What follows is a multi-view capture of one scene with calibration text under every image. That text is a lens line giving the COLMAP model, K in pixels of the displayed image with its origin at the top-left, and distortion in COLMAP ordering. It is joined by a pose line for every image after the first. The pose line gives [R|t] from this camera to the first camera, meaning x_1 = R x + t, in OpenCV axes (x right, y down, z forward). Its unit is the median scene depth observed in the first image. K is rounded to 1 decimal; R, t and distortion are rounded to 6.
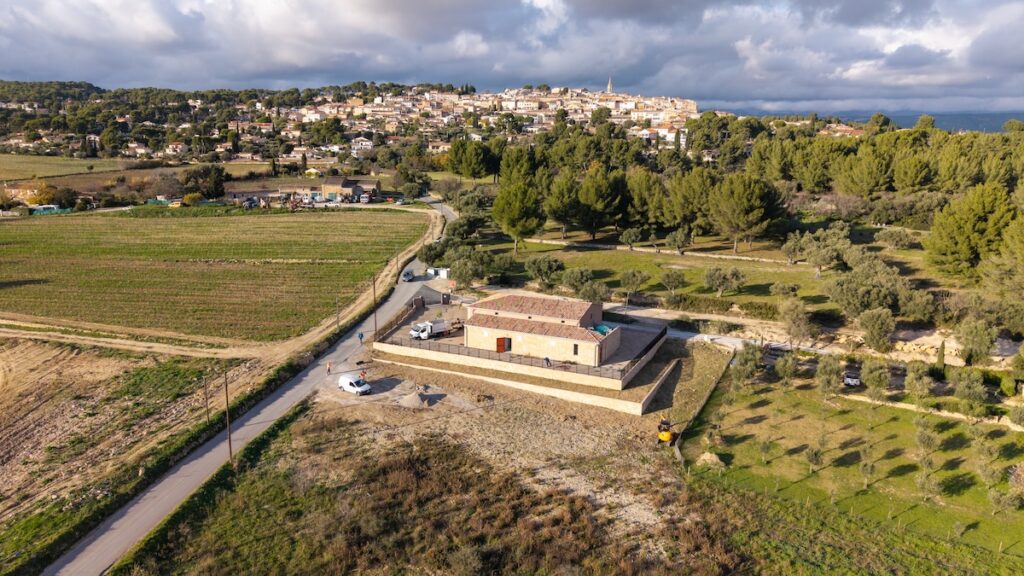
lens RADIAL K [[684.0, 0, 512.0], [0, 684.0, 288.0], [0, 0, 1]] dist [0.068271, -0.077741]
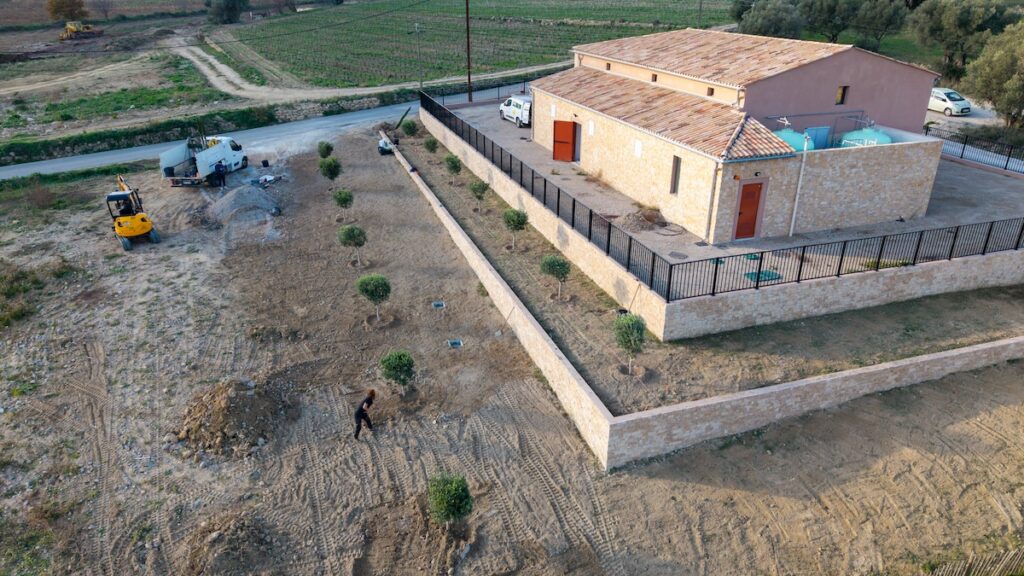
lens RADIAL K [[684.0, 0, 512.0], [0, 684.0, 288.0], [0, 0, 1]] dist [0.068271, -0.077741]
pose [[0.692192, 0.285198, -0.662972, 0.156657], [-0.138365, 0.954010, 0.265934, 0.040070], [0.708326, -0.092345, 0.699819, 0.439434]]
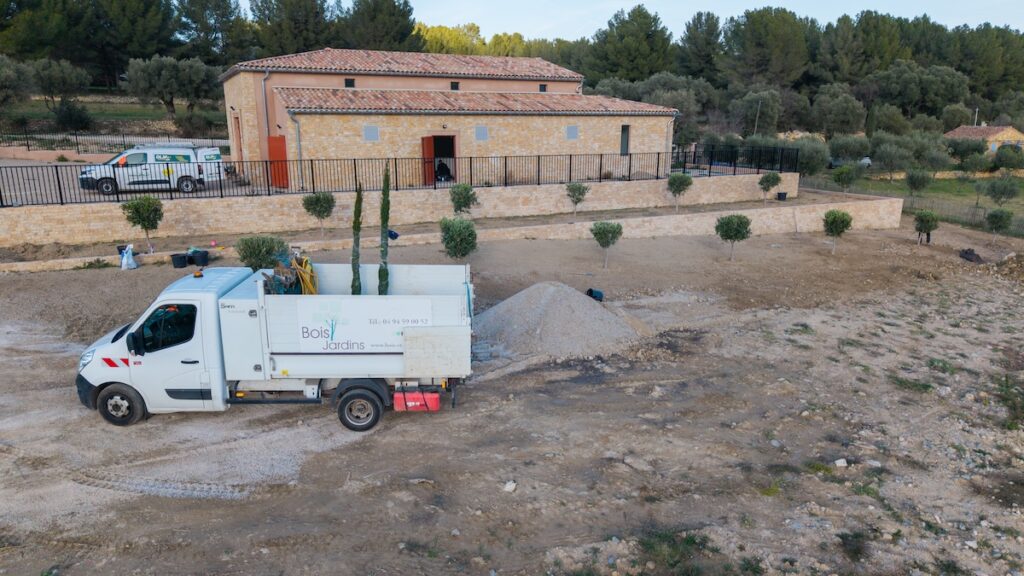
lens RADIAL K [[685.8, 0, 512.0], [0, 685.8, 288.0], [0, 0, 1]] dist [0.034636, -0.033816]
pose [[0.623531, -0.195874, 0.756864, -0.160101], [0.161251, 0.979511, 0.120651, 0.069817], [-0.764989, 0.046815, 0.642340, 0.480990]]
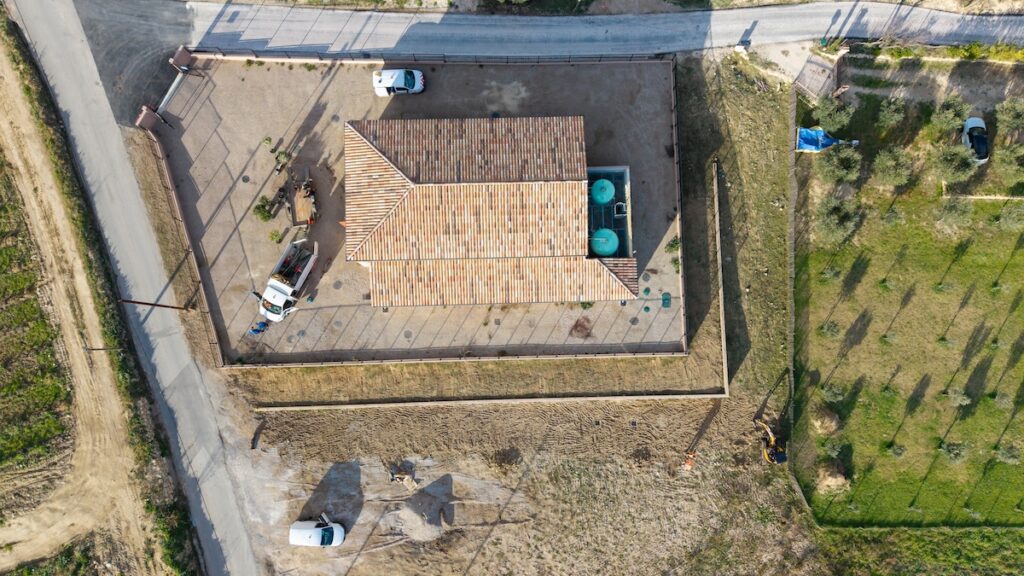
lens RADIAL K [[684.0, 0, 512.0], [0, 684.0, 288.0], [0, 0, 1]] dist [0.068271, -0.077741]
pose [[0.892292, -0.449493, 0.042079, 0.005842], [0.084449, 0.257746, 0.962515, -0.296857], [-0.443490, -0.855291, 0.267944, 0.530420]]
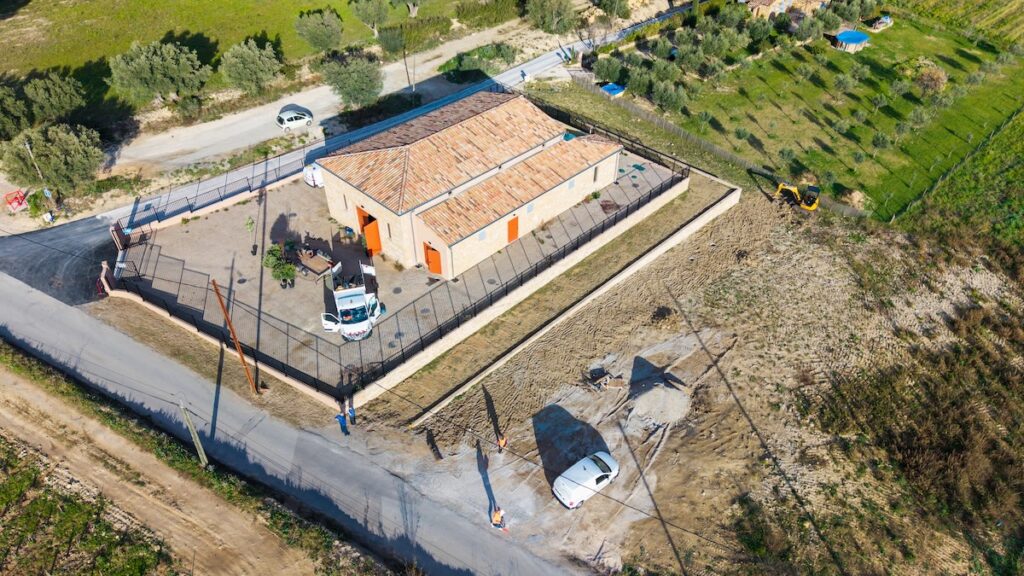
lens RADIAL K [[684.0, 0, 512.0], [0, 684.0, 288.0], [0, 0, 1]] dist [0.068271, -0.077741]
pose [[0.333071, -0.616525, 0.713415, -0.280521], [0.186965, 0.784776, 0.590906, -0.135599], [-0.924180, -0.063430, 0.376655, 0.495376]]
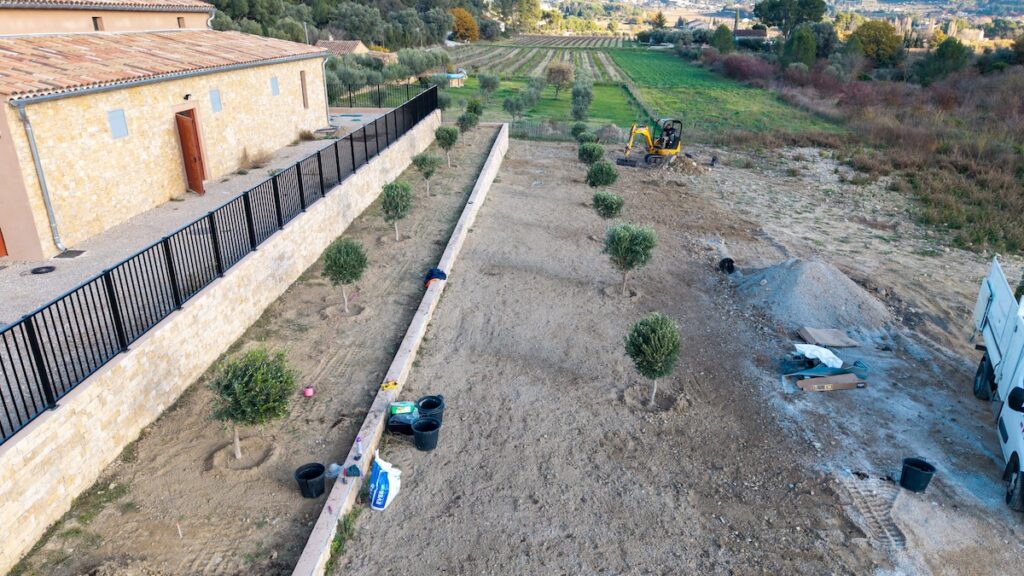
lens RADIAL K [[685.8, 0, 512.0], [0, 685.8, 288.0], [0, 0, 1]] dist [0.034636, -0.033816]
pose [[-0.375917, -0.349616, 0.858169, -0.156133], [0.179038, 0.881243, 0.437443, 0.028673], [-0.909193, 0.318088, -0.268680, 0.620431]]
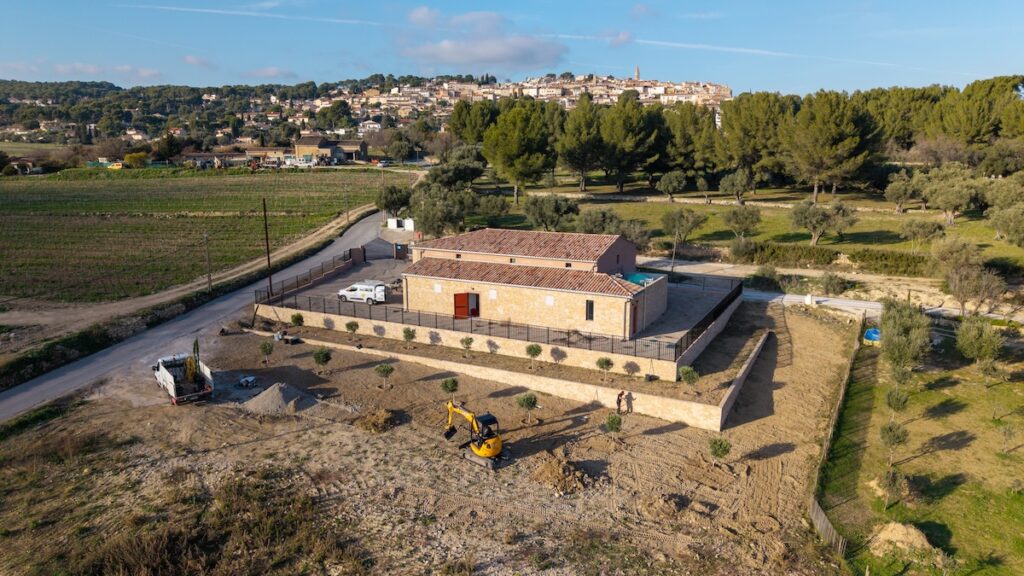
lens RADIAL K [[685.8, 0, 512.0], [0, 685.8, 288.0], [0, 0, 1]] dist [0.034636, -0.033816]
pose [[0.999250, -0.002268, -0.038658, 0.031204], [0.002048, 0.999982, -0.005710, 0.045284], [0.038670, 0.005626, 0.999236, 0.265182]]
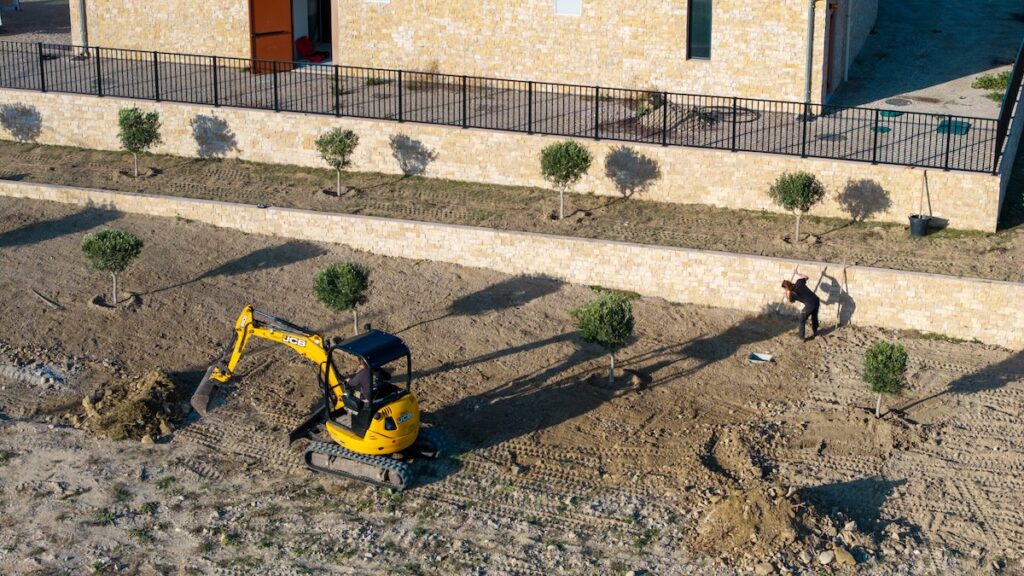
lens RADIAL K [[2112.1, 0, 512.0], [0, 2112.1, 288.0], [0, 0, 1]] dist [-0.028991, -0.171610]
pose [[0.989441, -0.057861, 0.132884, -0.019888], [0.037044, 0.987361, 0.154098, 0.042342], [-0.140120, -0.147548, 0.979079, 0.273297]]
